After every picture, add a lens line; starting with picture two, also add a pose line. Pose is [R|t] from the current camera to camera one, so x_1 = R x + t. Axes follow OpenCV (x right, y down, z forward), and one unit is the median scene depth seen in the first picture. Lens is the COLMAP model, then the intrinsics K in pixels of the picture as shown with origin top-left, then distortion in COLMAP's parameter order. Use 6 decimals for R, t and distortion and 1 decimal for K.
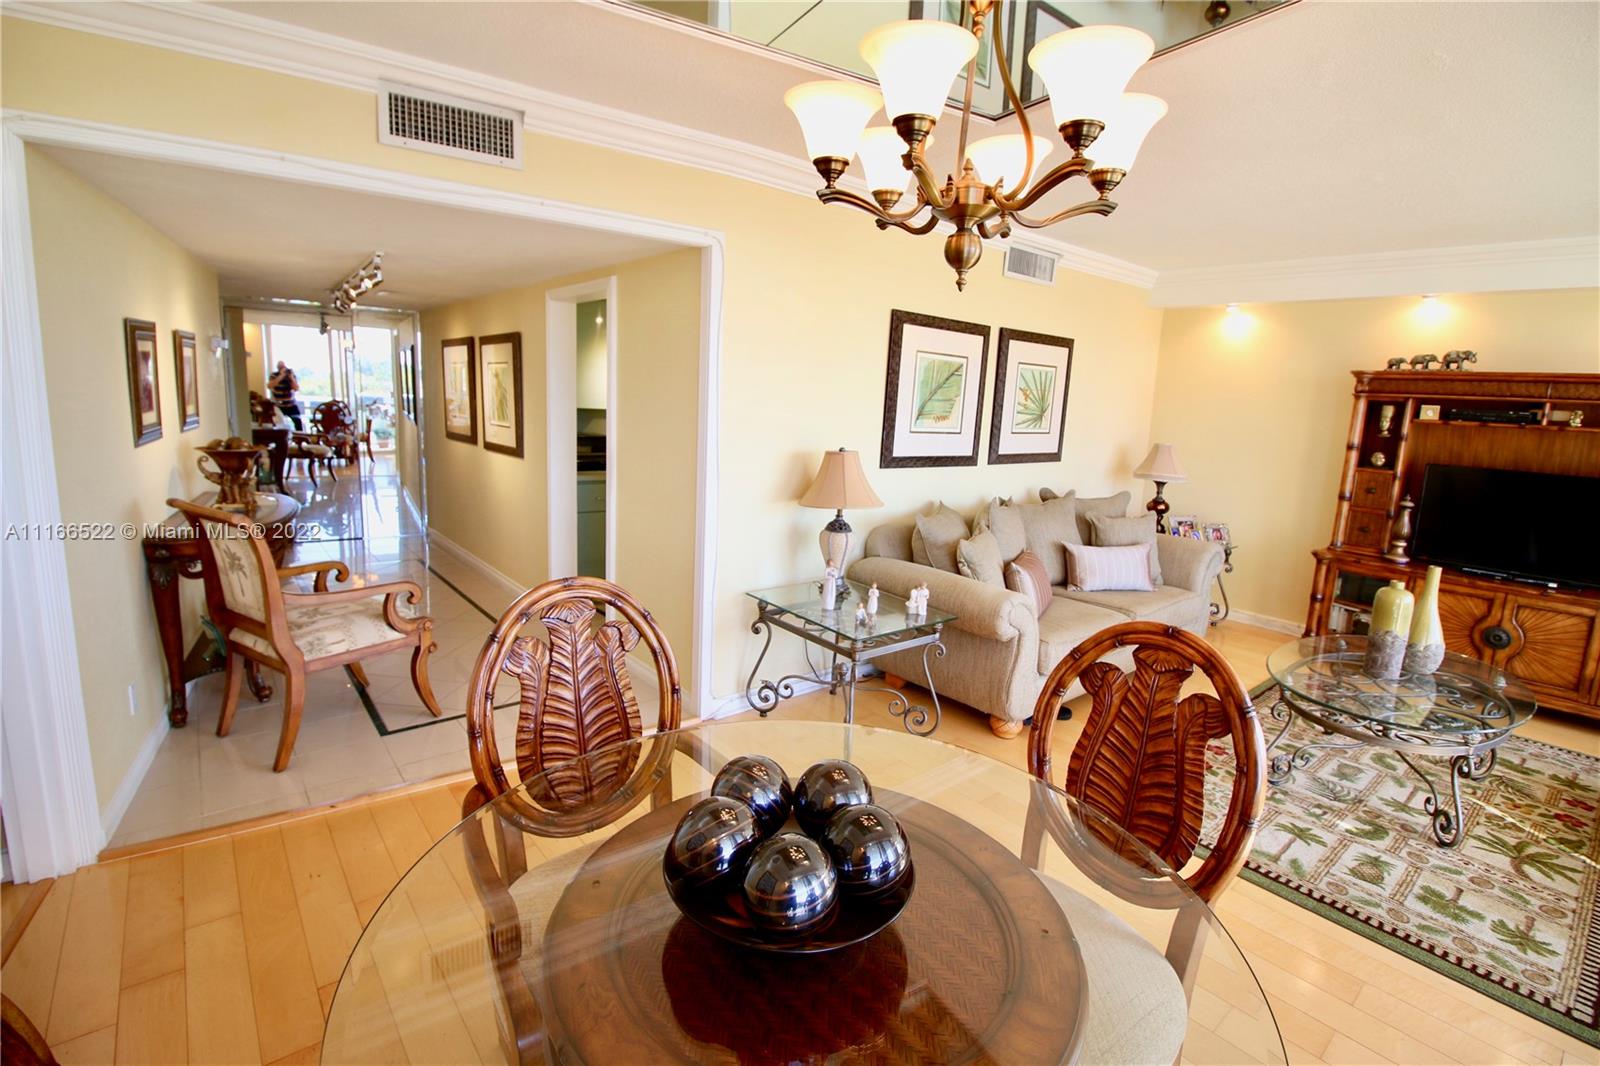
lens RADIAL K [[731.6, 0, 799.5], [0, 731.6, 511.1], [0, 0, 1]] dist [-0.002861, -0.011635]
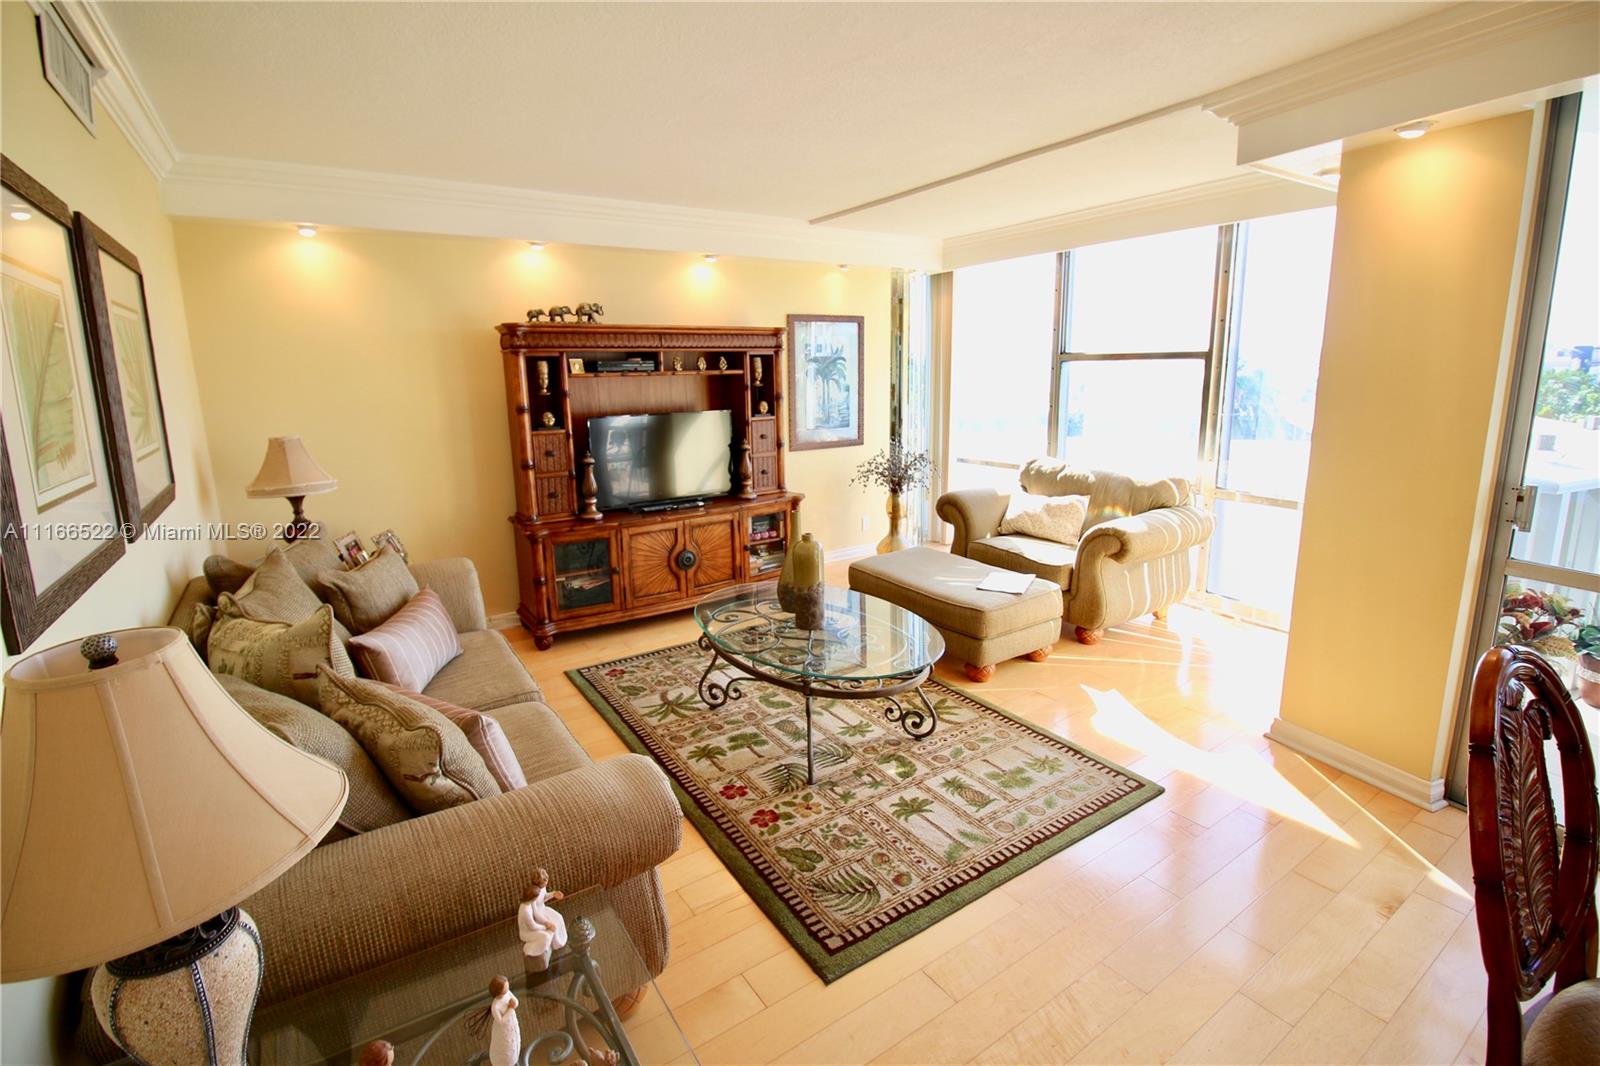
lens RADIAL K [[731.6, 0, 800.4], [0, 731.6, 508.2], [0, 0, 1]] dist [-0.002861, -0.011635]
pose [[0.103508, -0.234580, 0.966570, -0.111291], [0.181171, 0.959980, 0.213579, -0.112114], [-0.977989, 0.153008, 0.141864, 0.614552]]
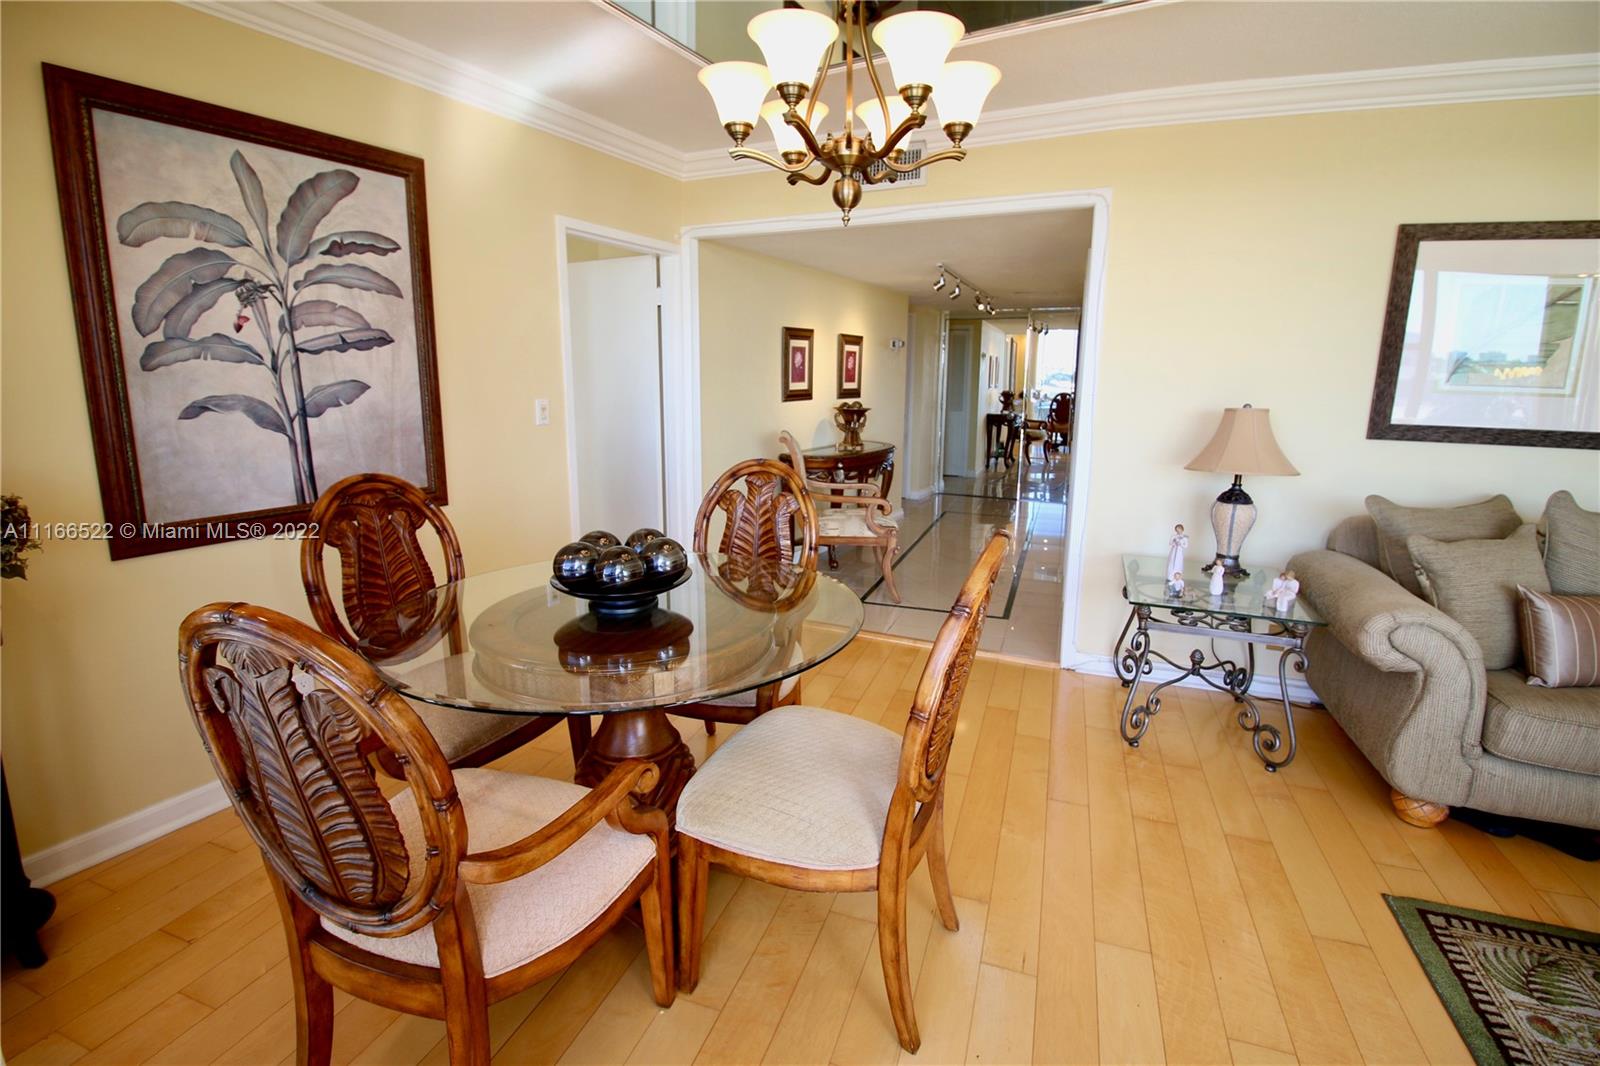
lens RADIAL K [[731.6, 0, 803.2], [0, 731.6, 510.1], [0, 0, 1]] dist [-0.002861, -0.011635]
pose [[0.504211, 0.116200, -0.855727, 0.447632], [-0.124572, 0.990329, 0.061078, 0.039631], [0.854548, 0.075803, 0.513810, 0.114145]]
